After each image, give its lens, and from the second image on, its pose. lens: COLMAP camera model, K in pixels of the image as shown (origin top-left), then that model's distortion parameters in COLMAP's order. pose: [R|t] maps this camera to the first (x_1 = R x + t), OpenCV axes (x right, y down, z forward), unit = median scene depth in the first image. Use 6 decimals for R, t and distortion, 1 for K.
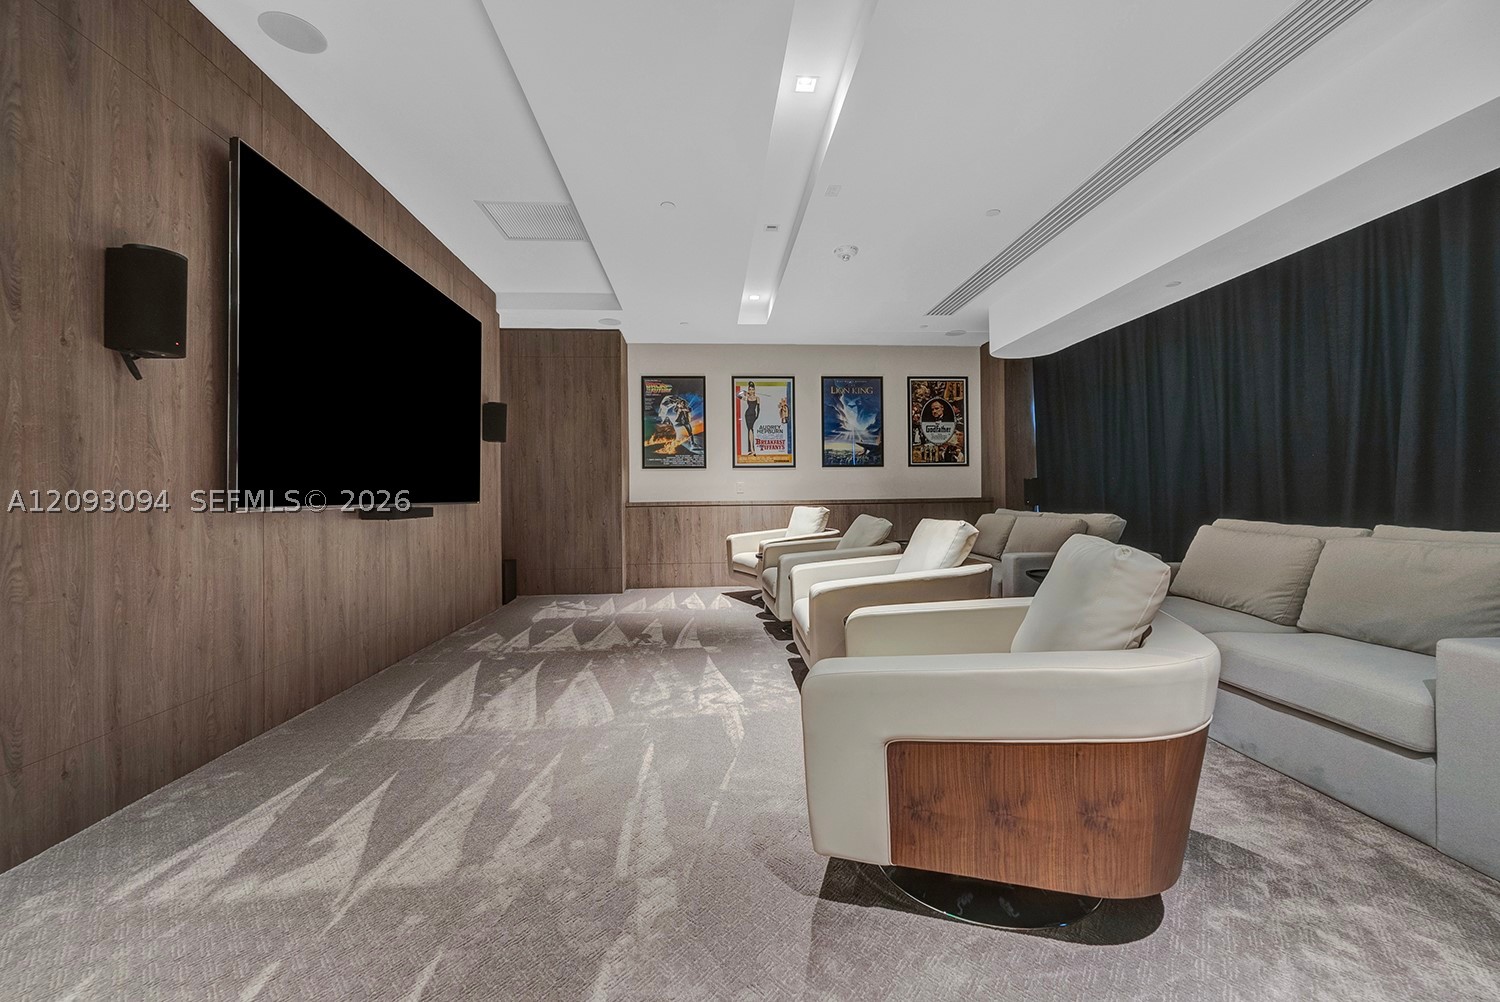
lens RADIAL K [[612.7, 0, 751.9], [0, 612.7, 494.1], [0, 0, 1]] dist [-0.002273, 0.000179]
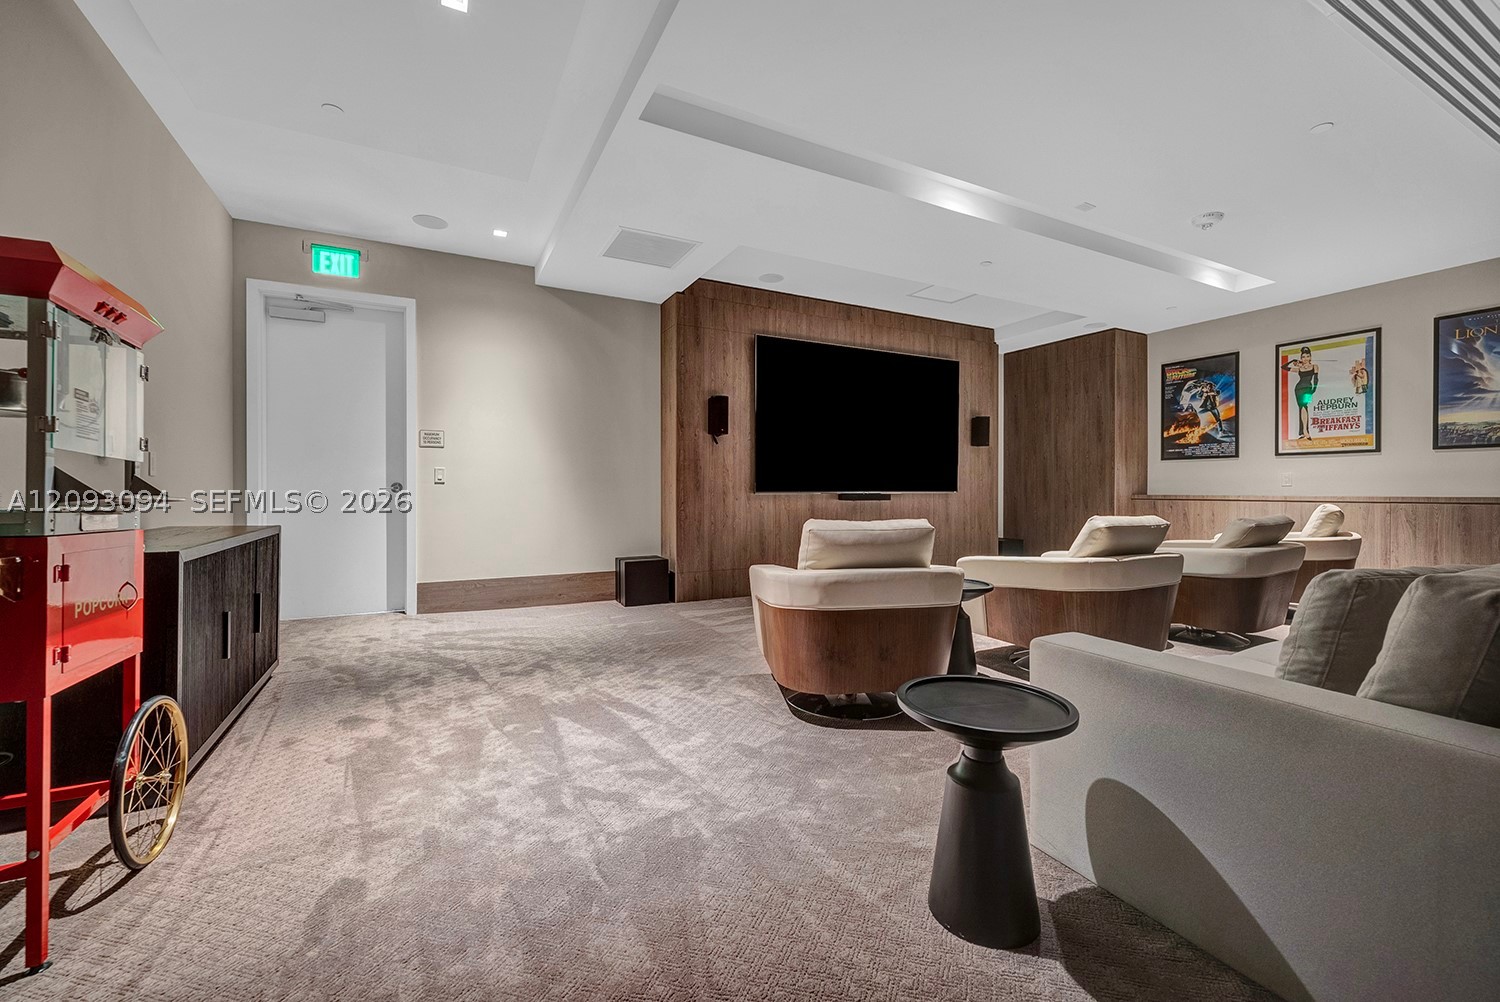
lens RADIAL K [[612.7, 0, 744.4], [0, 612.7, 492.6], [0, 0, 1]] dist [-0.002273, 0.000179]
pose [[0.390594, 0.016524, -0.920415, 0.454017], [-0.002274, 0.999853, 0.016985, -0.005354], [0.920560, -0.004541, 0.390574, 0.013914]]
